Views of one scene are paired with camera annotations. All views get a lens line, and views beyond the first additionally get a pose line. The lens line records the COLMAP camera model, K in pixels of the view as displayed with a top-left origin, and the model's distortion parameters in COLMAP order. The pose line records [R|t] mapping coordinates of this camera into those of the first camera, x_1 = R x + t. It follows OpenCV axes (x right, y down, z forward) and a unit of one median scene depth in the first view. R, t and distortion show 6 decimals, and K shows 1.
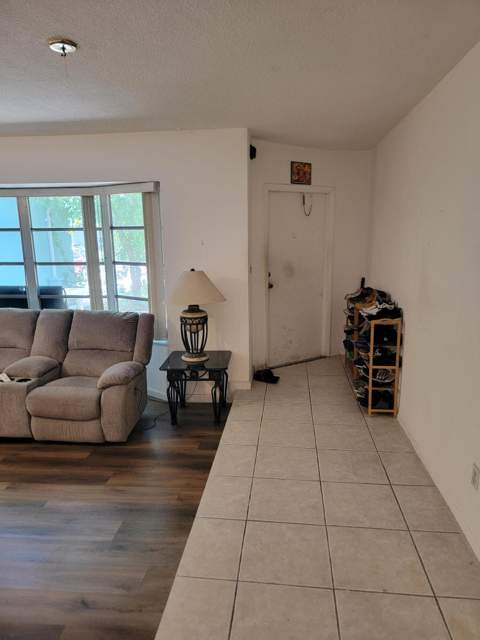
lens RADIAL K [[447.6, 0, 244.6], [0, 447.6, 324.0], [0, 0, 1]] dist [0.069715, -0.027279]
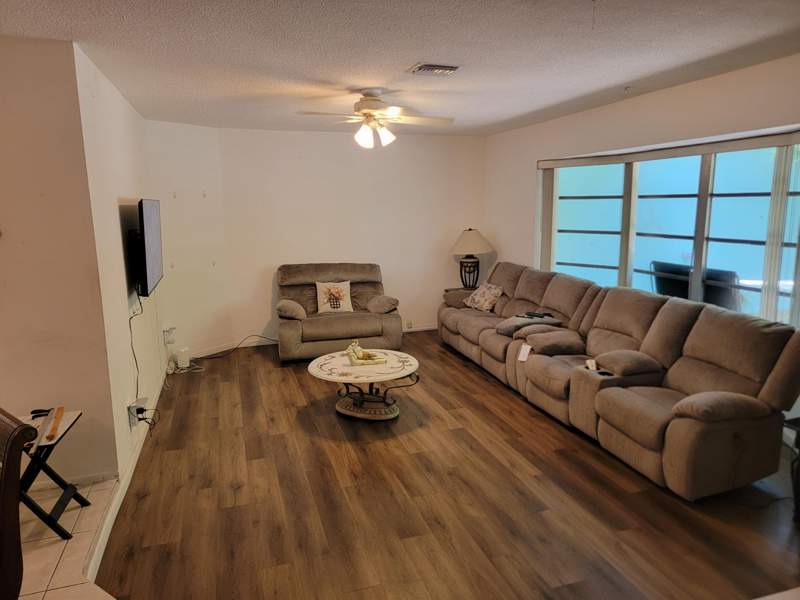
lens RADIAL K [[559.5, 0, 399.5], [0, 559.5, 292.9], [0, 0, 1]] dist [0.069715, -0.027279]
pose [[0.400081, 0.158534, -0.902664, 0.290795], [-0.177862, 0.979630, 0.093219, -0.054510], [0.899055, 0.123255, 0.420129, 0.182330]]
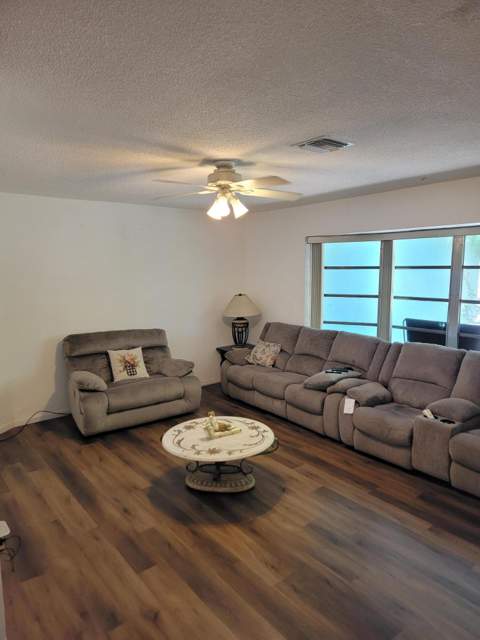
lens RADIAL K [[447.6, 0, 244.6], [0, 447.6, 324.1], [0, 0, 1]] dist [0.069715, -0.027279]
pose [[0.701525, 0.103066, -0.705152, -0.119520], [-0.145302, 0.989387, 0.000055, -0.020879], [0.697674, 0.102421, 0.709056, -0.027805]]
